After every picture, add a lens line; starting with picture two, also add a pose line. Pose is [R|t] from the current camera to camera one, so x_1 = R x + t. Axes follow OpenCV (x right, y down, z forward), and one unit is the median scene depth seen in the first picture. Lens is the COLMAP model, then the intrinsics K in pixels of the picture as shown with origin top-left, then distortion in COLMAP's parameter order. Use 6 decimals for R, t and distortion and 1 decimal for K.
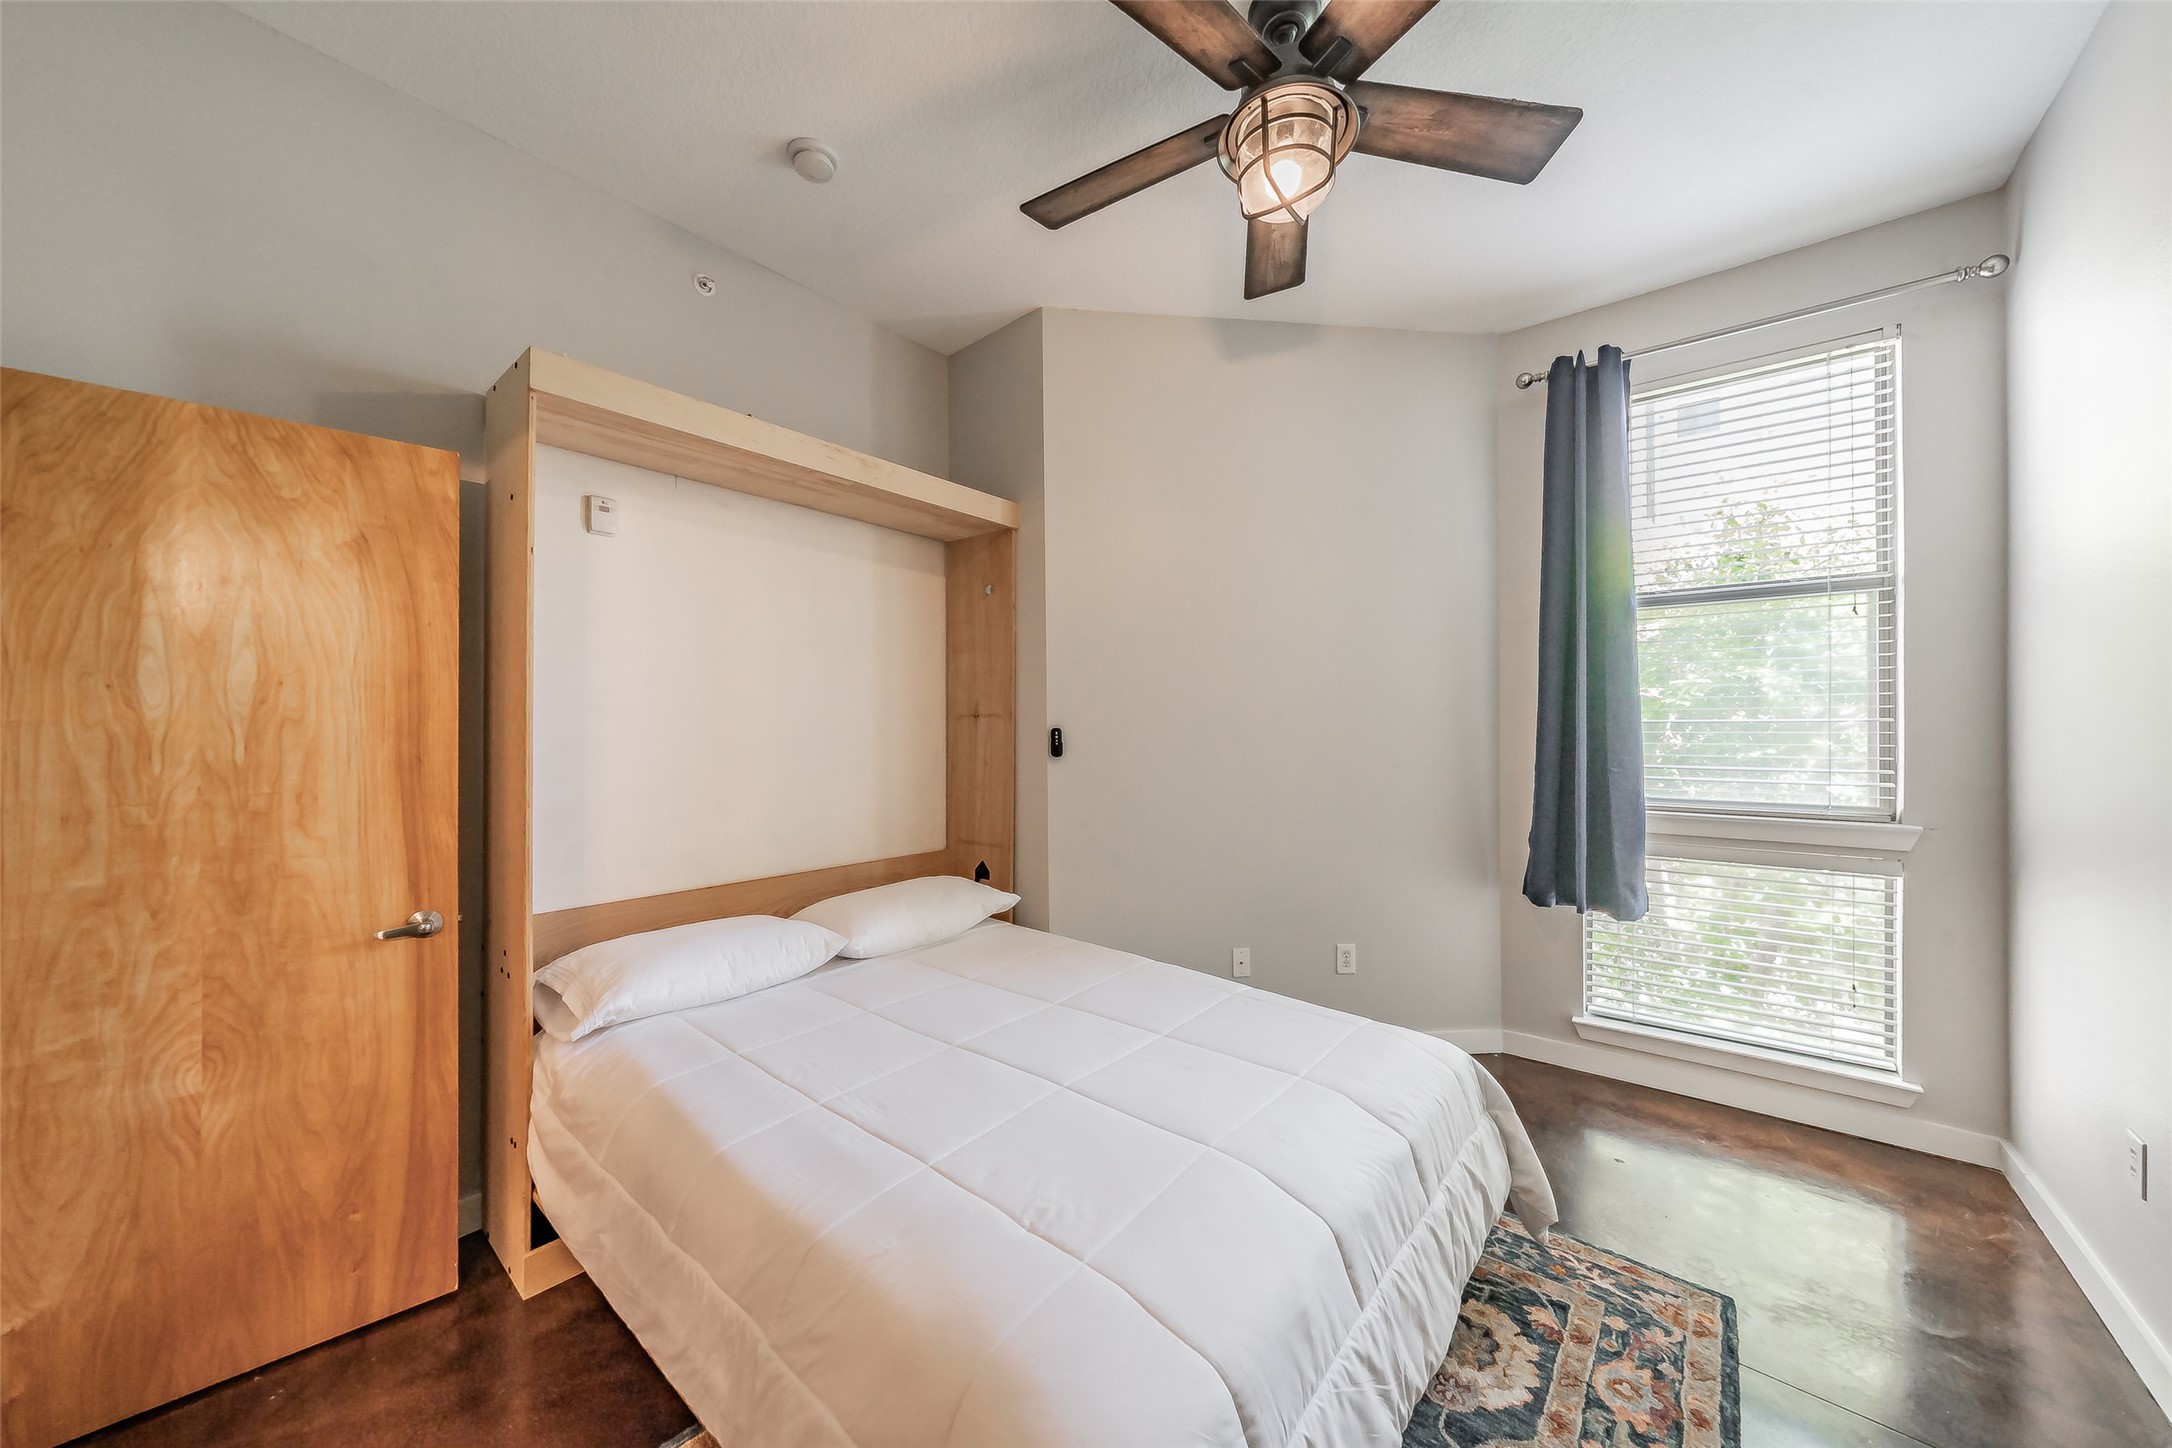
lens RADIAL K [[764.7, 0, 1087.8], [0, 764.7, 718.0], [0, 0, 1]] dist [-0.000700, -0.000701]
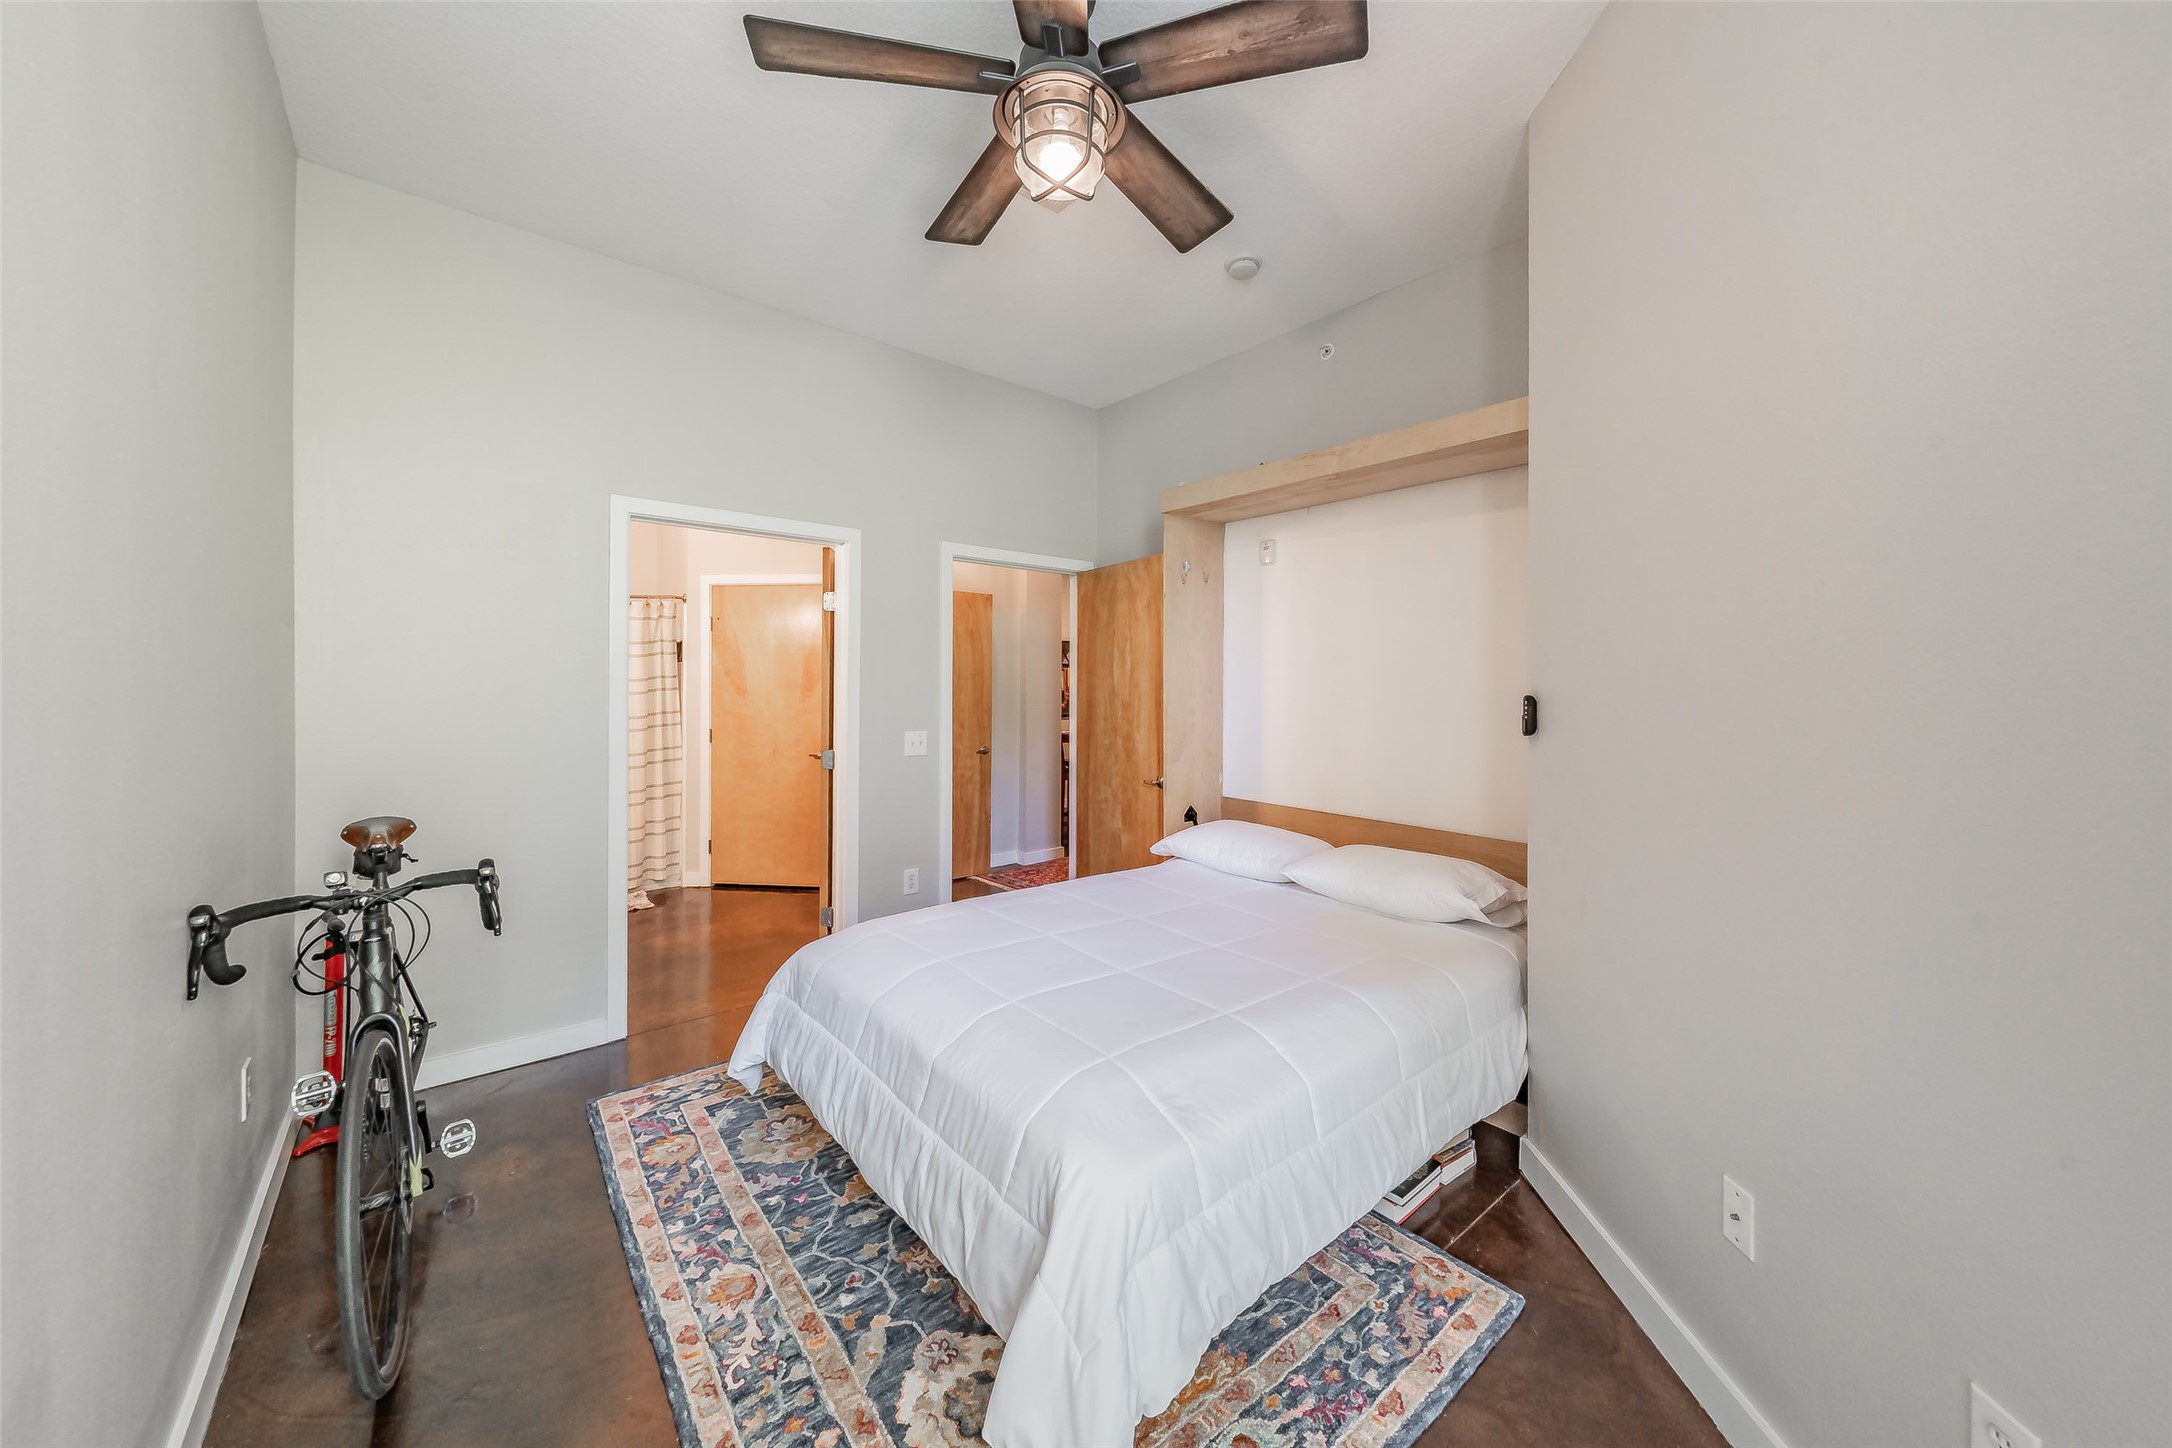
lens RADIAL K [[764.7, 0, 1072.6], [0, 764.7, 690.6], [0, 0, 1]] dist [-0.000700, -0.000701]
pose [[-0.207138, 0.002979, -0.978307, 0.830344], [-0.002024, 0.999992, 0.003474, 0.008219], [0.978310, 0.002700, -0.207130, 0.809009]]
